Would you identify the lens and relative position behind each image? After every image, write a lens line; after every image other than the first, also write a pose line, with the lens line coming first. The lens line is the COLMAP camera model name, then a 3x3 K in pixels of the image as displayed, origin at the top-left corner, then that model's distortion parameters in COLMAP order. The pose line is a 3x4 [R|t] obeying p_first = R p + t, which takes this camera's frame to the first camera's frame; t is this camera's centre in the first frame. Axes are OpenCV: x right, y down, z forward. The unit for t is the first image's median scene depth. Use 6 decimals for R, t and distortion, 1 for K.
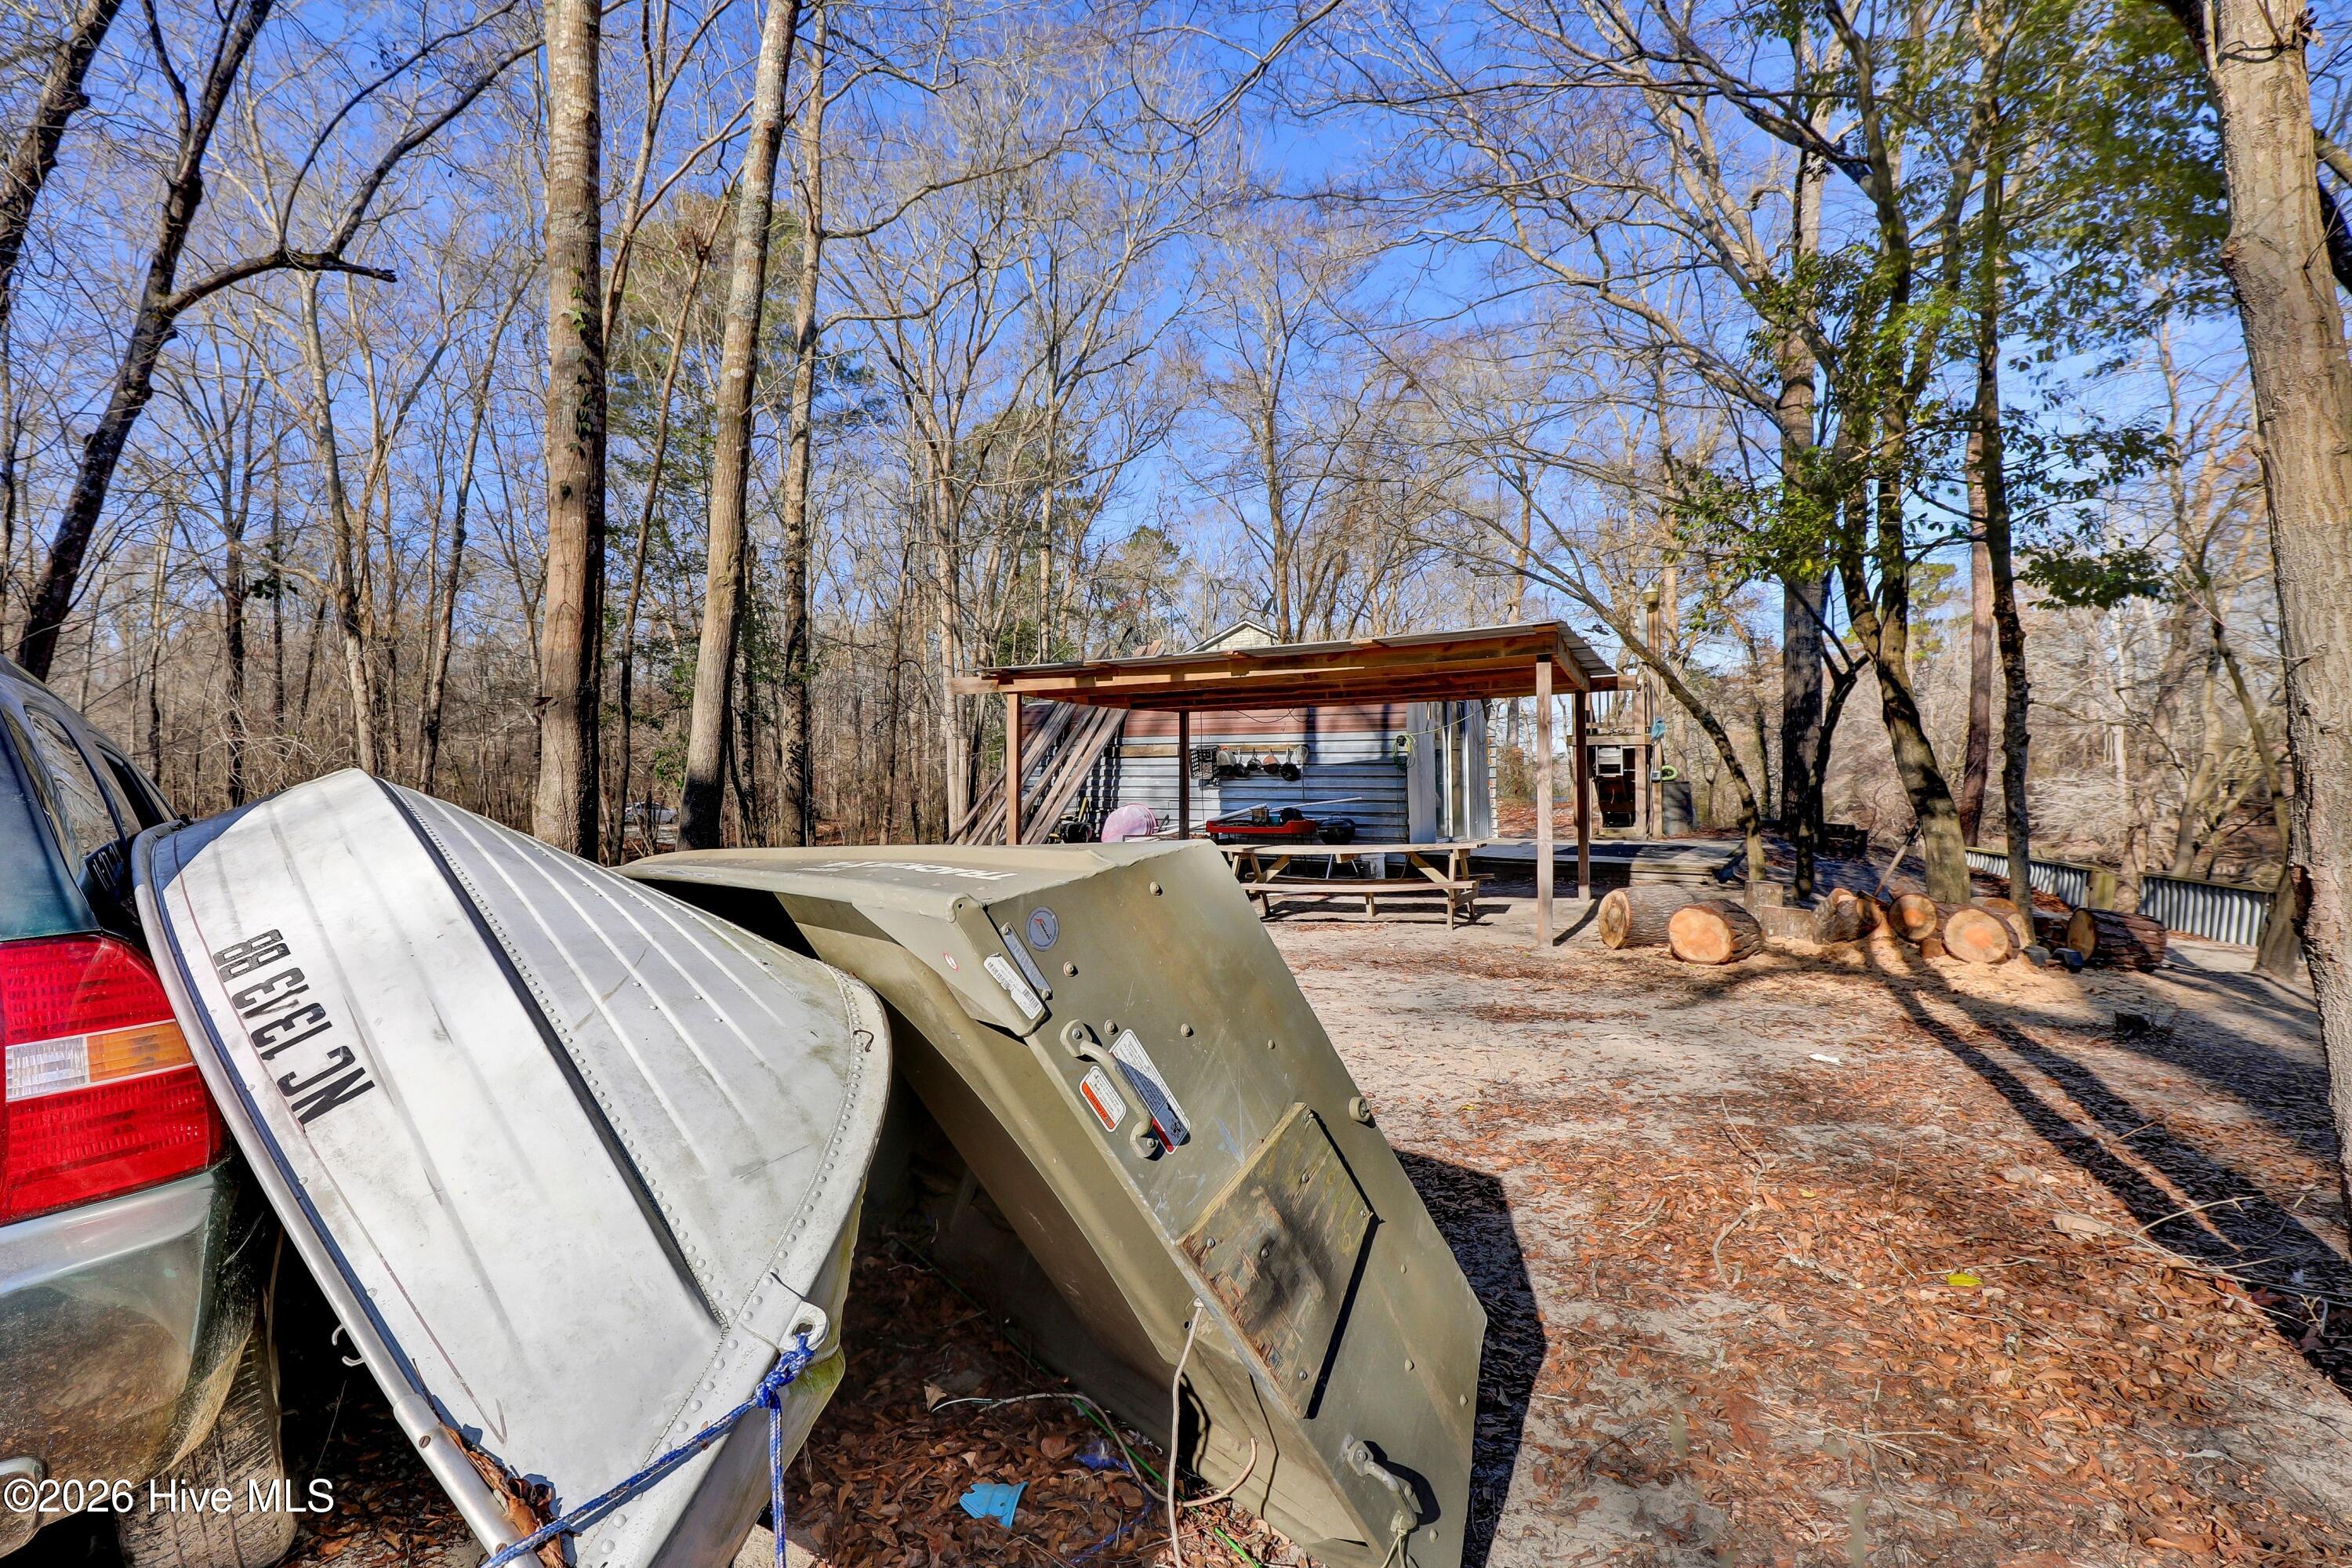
lens RADIAL K [[1159.7, 0, 1176.0], [0, 1159.7, 784.0], [0, 0, 1]] dist [-0.012802, 0.001372]
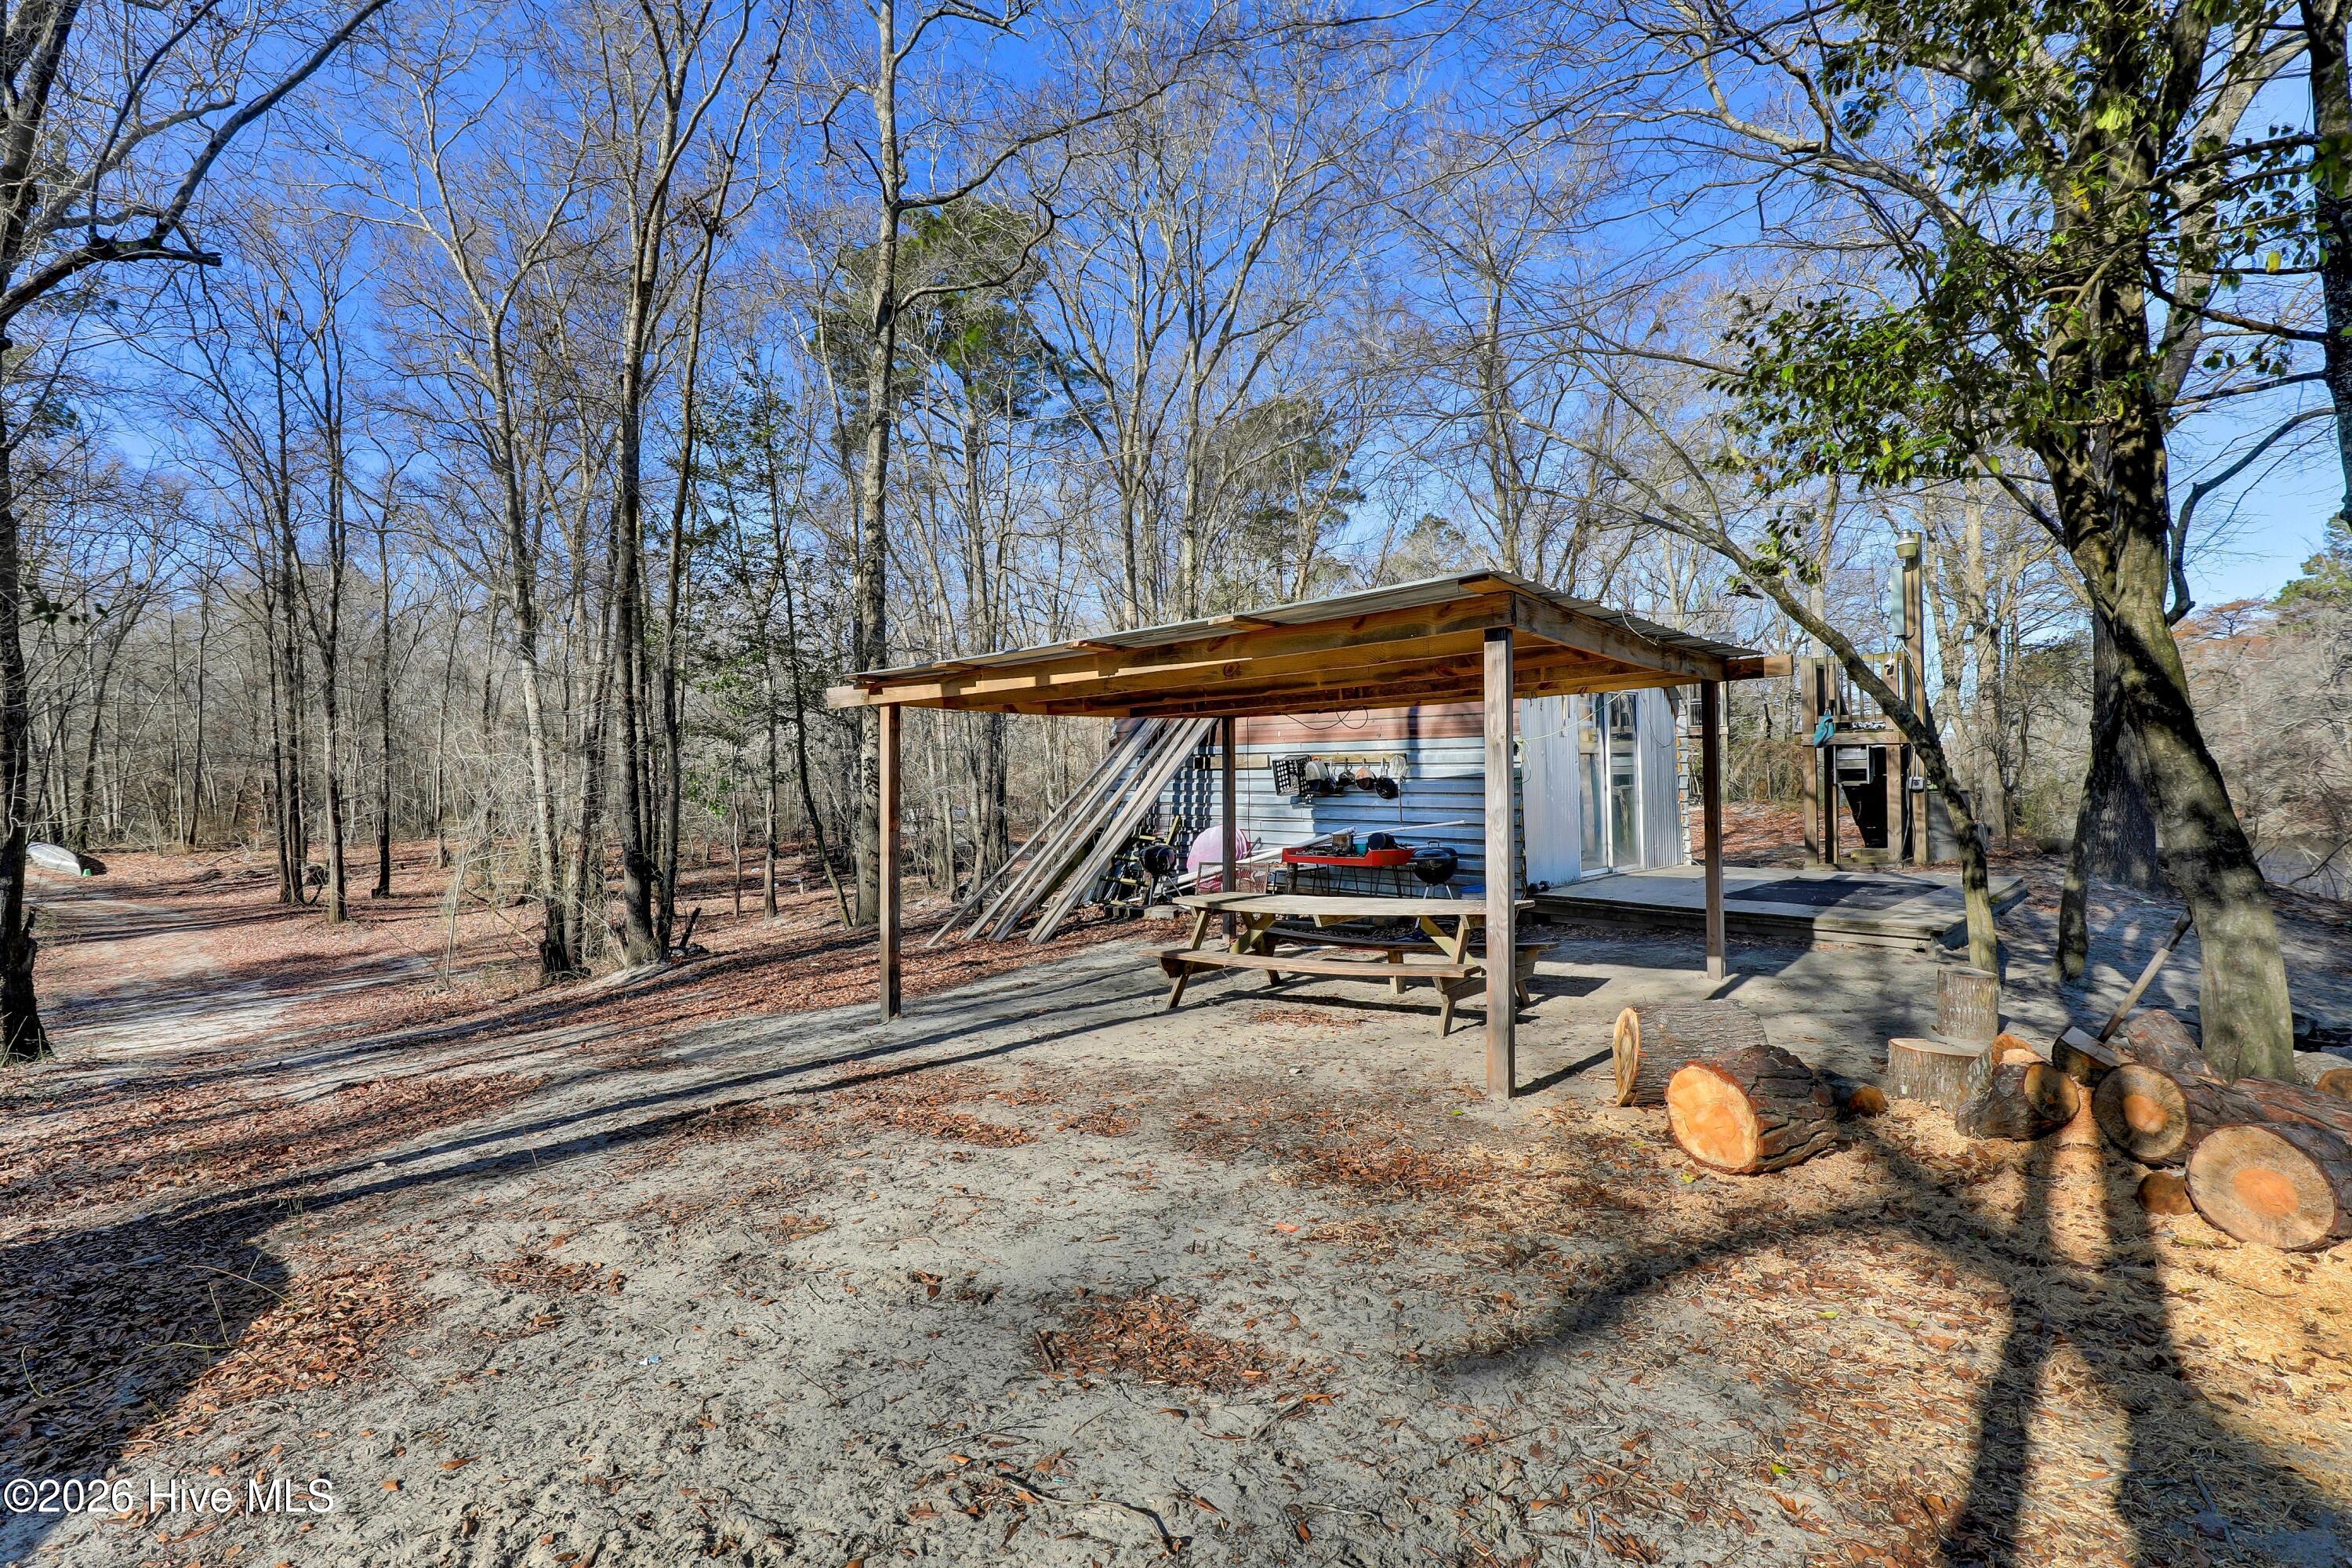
lens RADIAL K [[1147.6, 0, 1202.4], [0, 1147.6, 794.6], [0, 0, 1]] dist [-0.015303, 0.000151]
pose [[0.972184, -0.005826, -0.234148, 0.162013], [0.008939, 0.999885, 0.012236, -0.016528], [0.234050, -0.013989, 0.972124, 0.190937]]
